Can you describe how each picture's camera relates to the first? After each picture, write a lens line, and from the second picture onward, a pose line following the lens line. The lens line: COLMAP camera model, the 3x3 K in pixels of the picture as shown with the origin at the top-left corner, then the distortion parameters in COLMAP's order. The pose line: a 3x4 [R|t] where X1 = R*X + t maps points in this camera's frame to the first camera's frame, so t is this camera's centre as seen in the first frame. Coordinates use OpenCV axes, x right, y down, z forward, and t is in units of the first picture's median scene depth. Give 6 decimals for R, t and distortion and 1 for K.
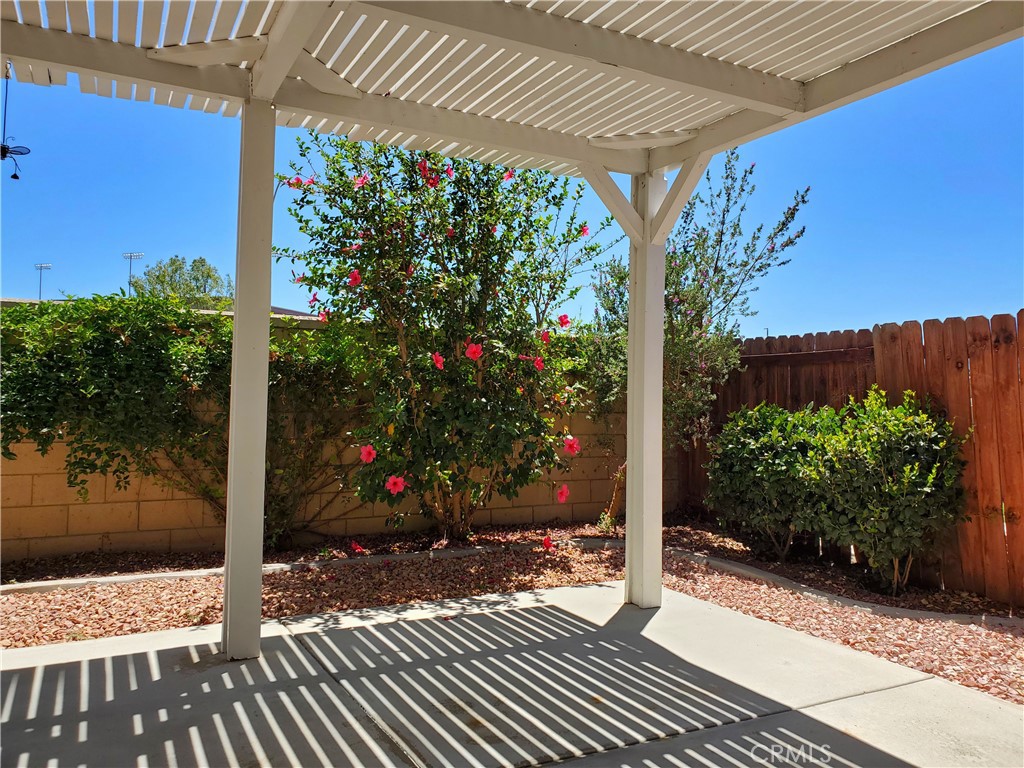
lens RADIAL K [[765.3, 0, 512.0], [0, 765.3, 384.0], [0, 0, 1]] dist [0.005663, 0.003174]
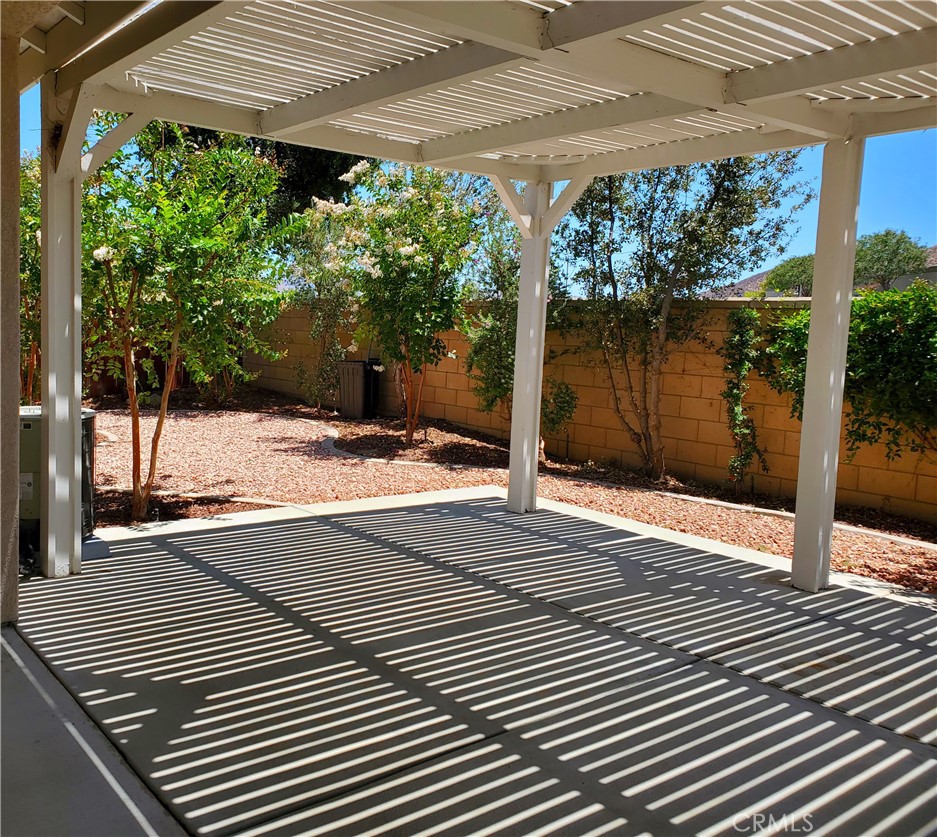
lens RADIAL K [[912.6, 0, 468.5], [0, 912.6, 418.5], [0, 0, 1]] dist [-0.000454, -0.001859]
pose [[0.215487, 0.090205, -0.972331, 1.008489], [-0.016769, 0.995919, 0.088677, -0.050053], [0.976363, -0.002804, 0.216121, 0.136276]]
